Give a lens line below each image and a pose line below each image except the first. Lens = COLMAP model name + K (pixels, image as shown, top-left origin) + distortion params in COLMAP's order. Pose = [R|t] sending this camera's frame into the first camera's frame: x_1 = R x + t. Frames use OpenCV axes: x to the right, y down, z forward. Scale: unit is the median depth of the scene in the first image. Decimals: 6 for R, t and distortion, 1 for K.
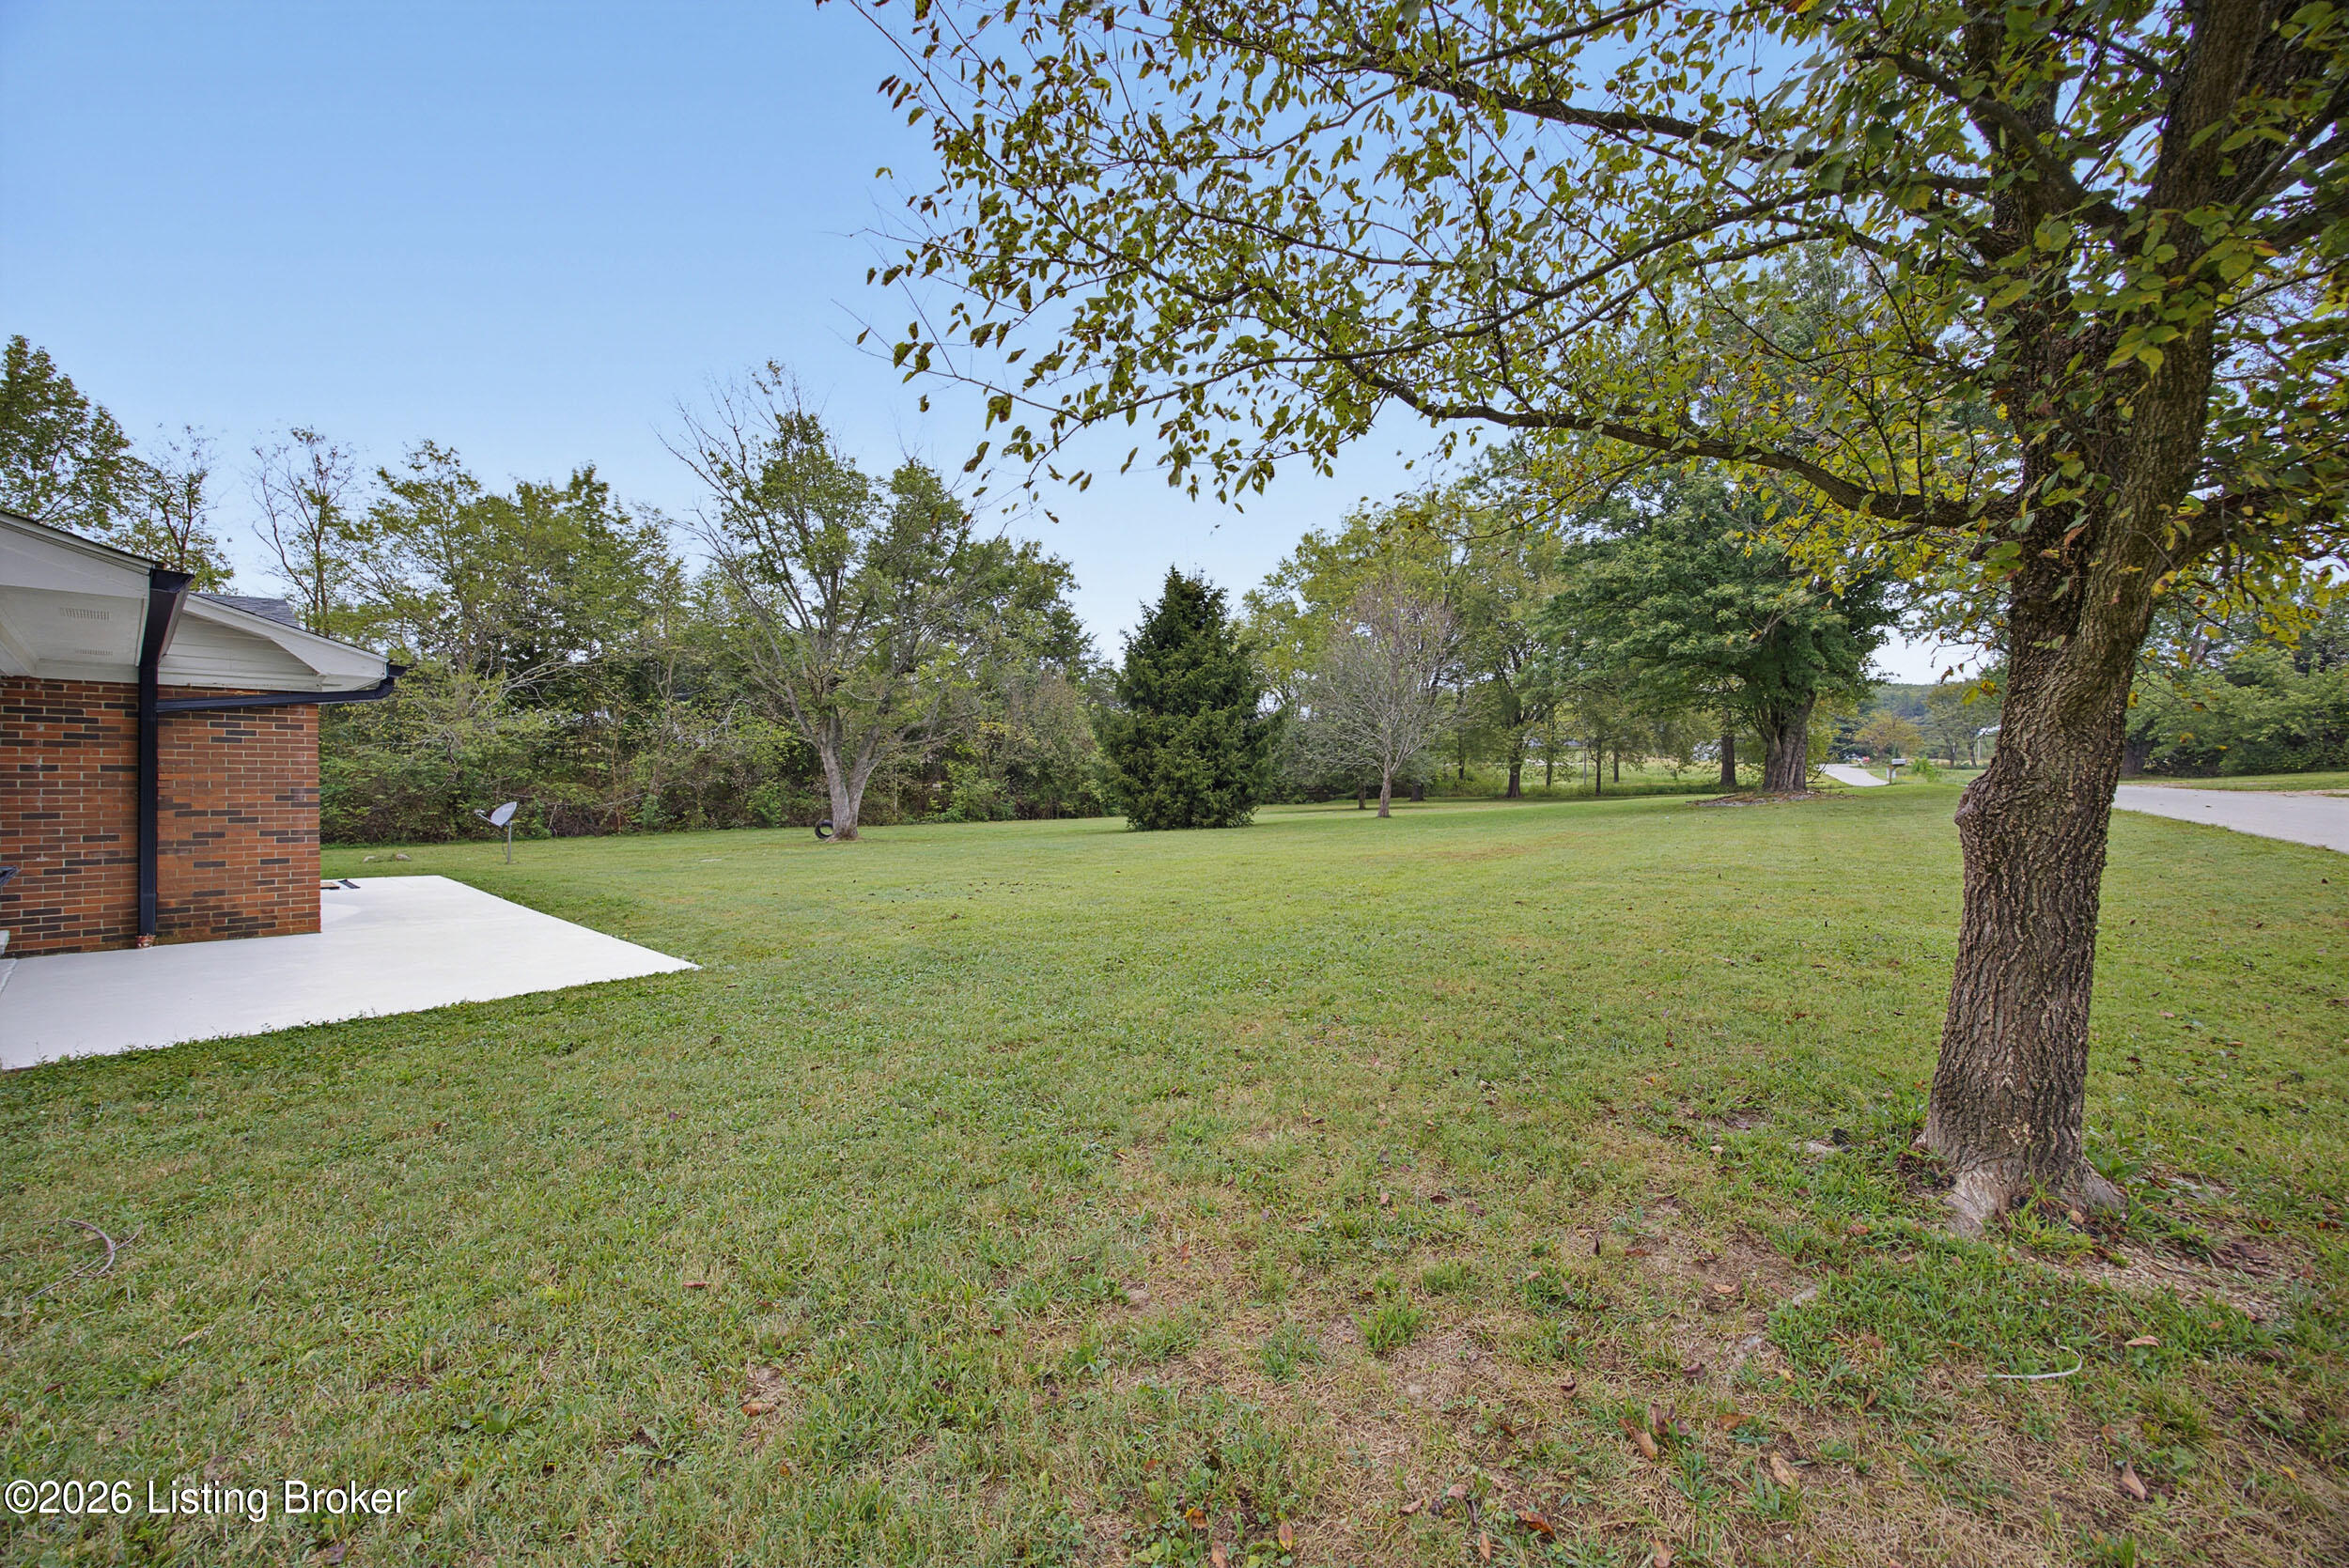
lens RADIAL K [[894.2, 0, 1120.0], [0, 894.2, 776.3], [0, 0, 1]] dist [-0.000803, 0.000076]
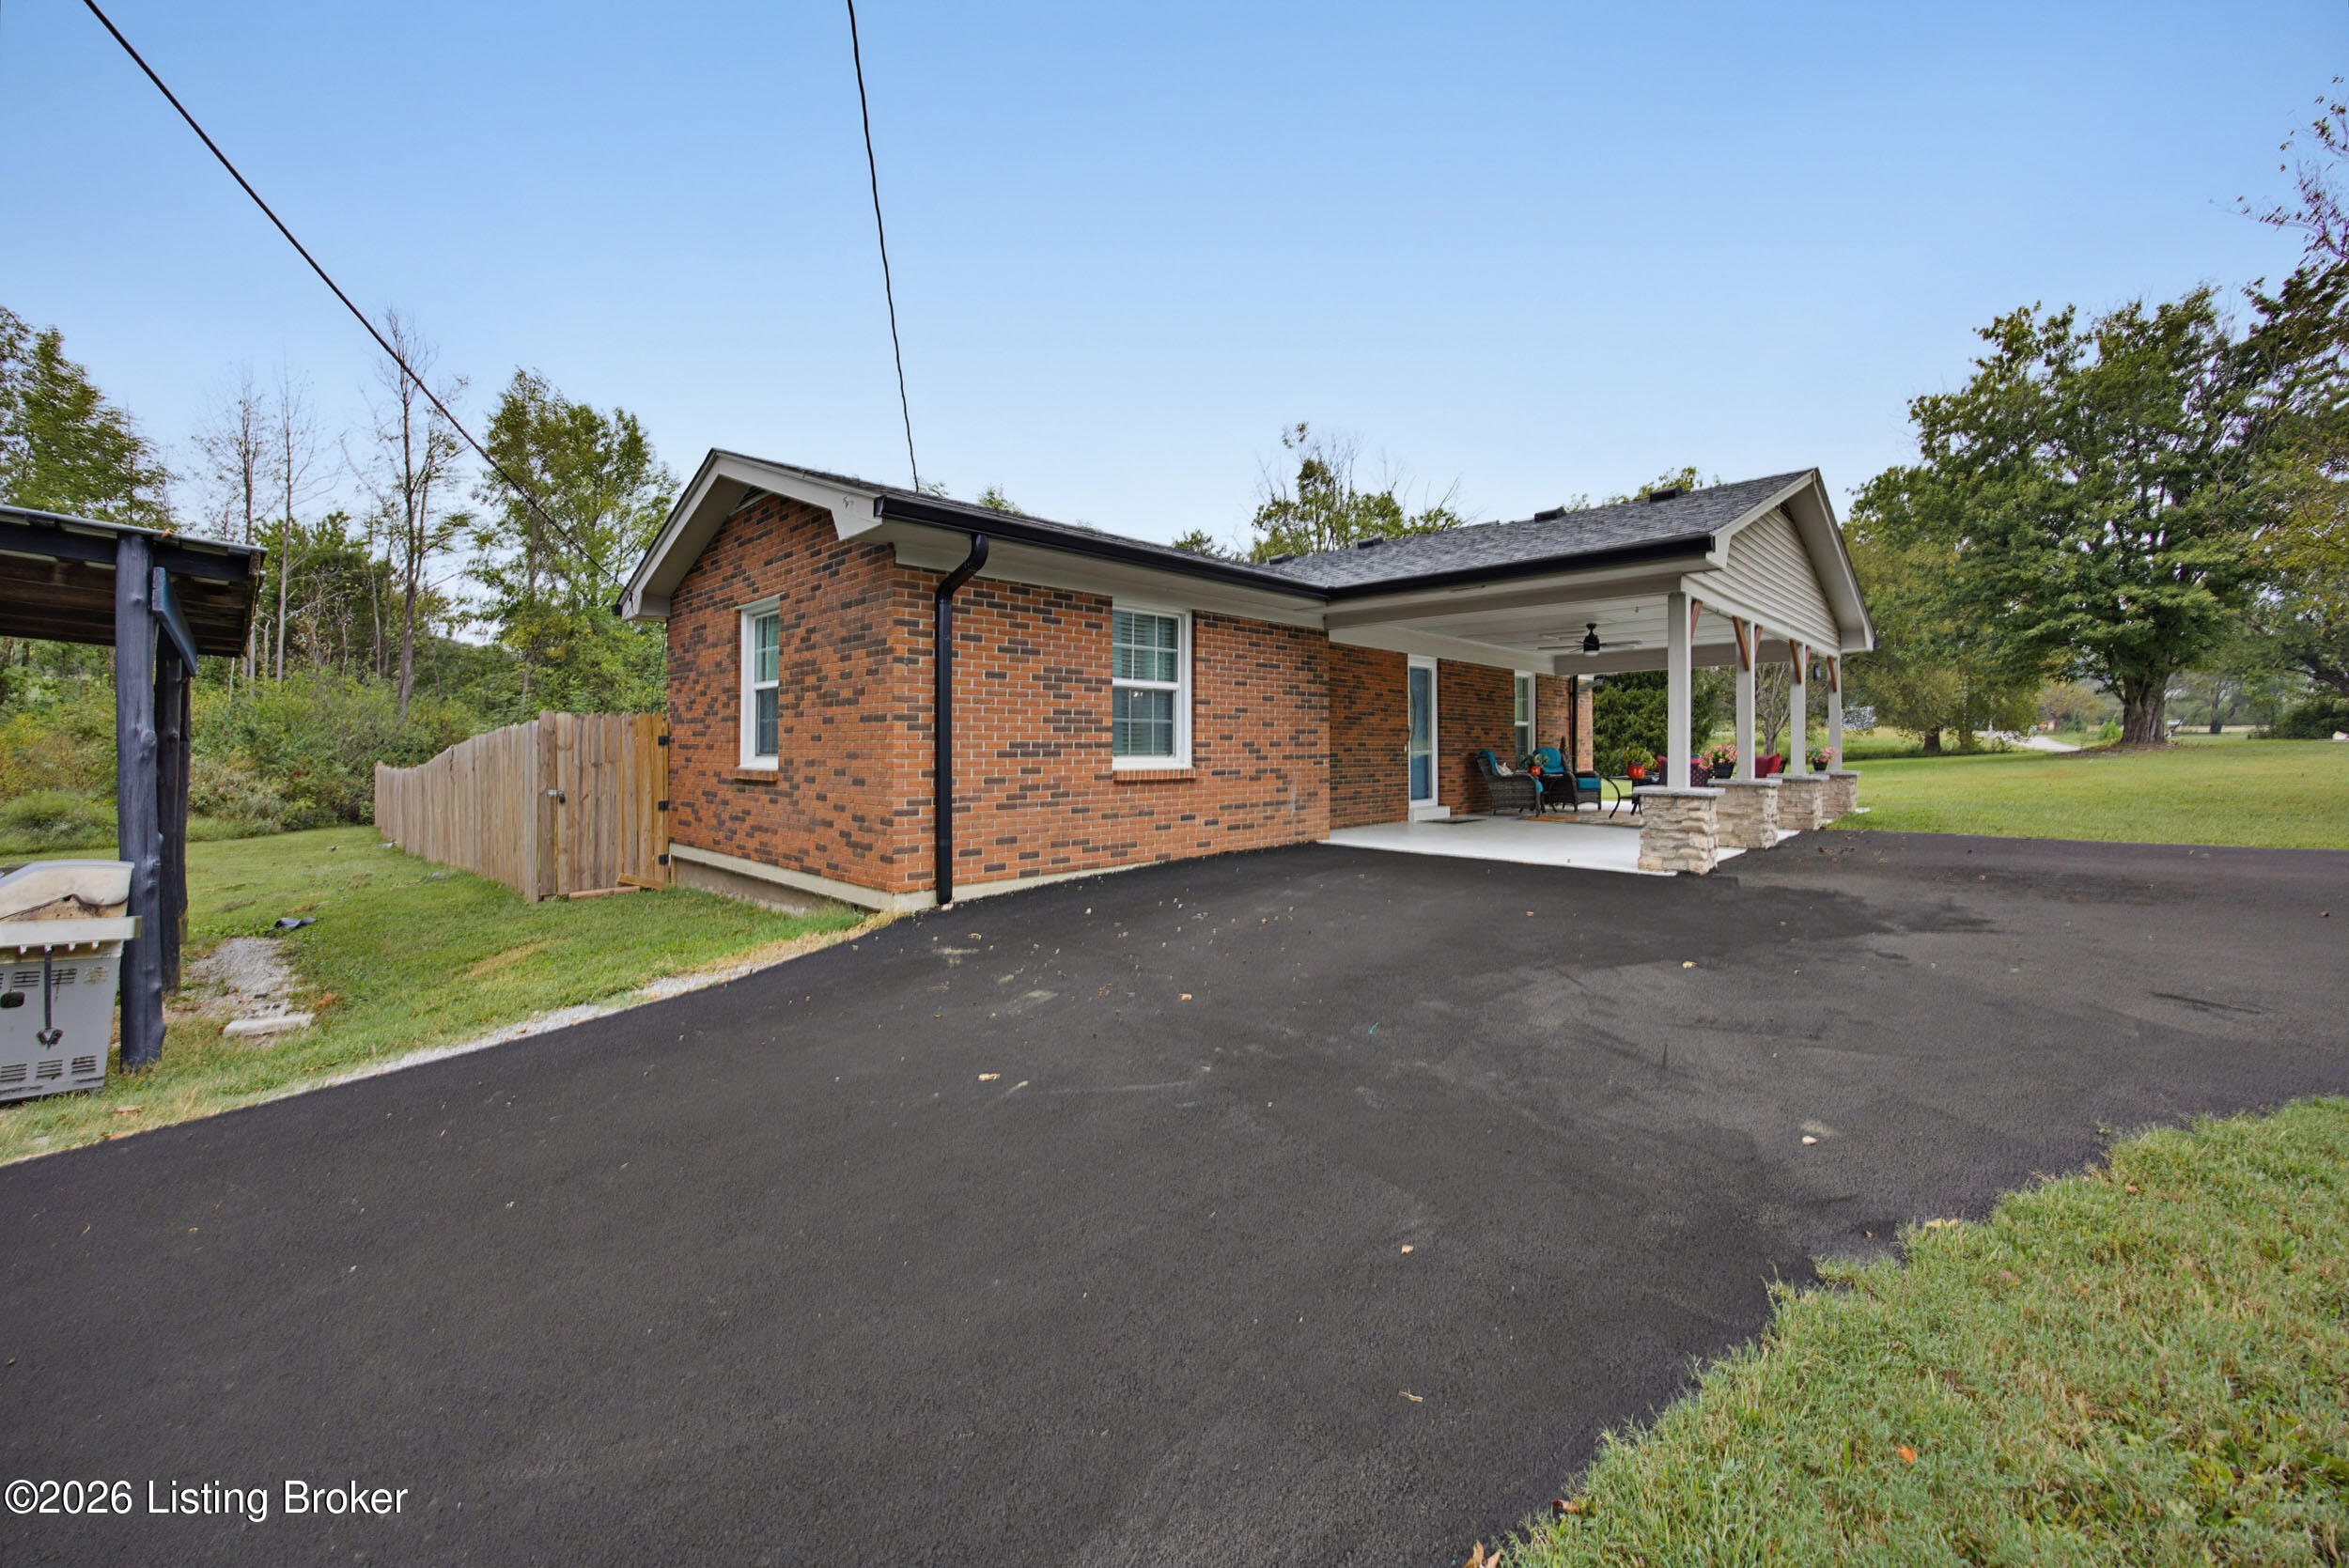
lens RADIAL K [[886.7, 0, 1166.7], [0, 886.7, 737.0], [0, 0, 1]] dist [-0.007407, 0.000044]
pose [[0.997348, -0.010277, -0.072054, -0.536002], [0.009099, 0.999820, -0.016651, 0.016692], [0.072212, 0.015951, 0.997262, -0.333029]]
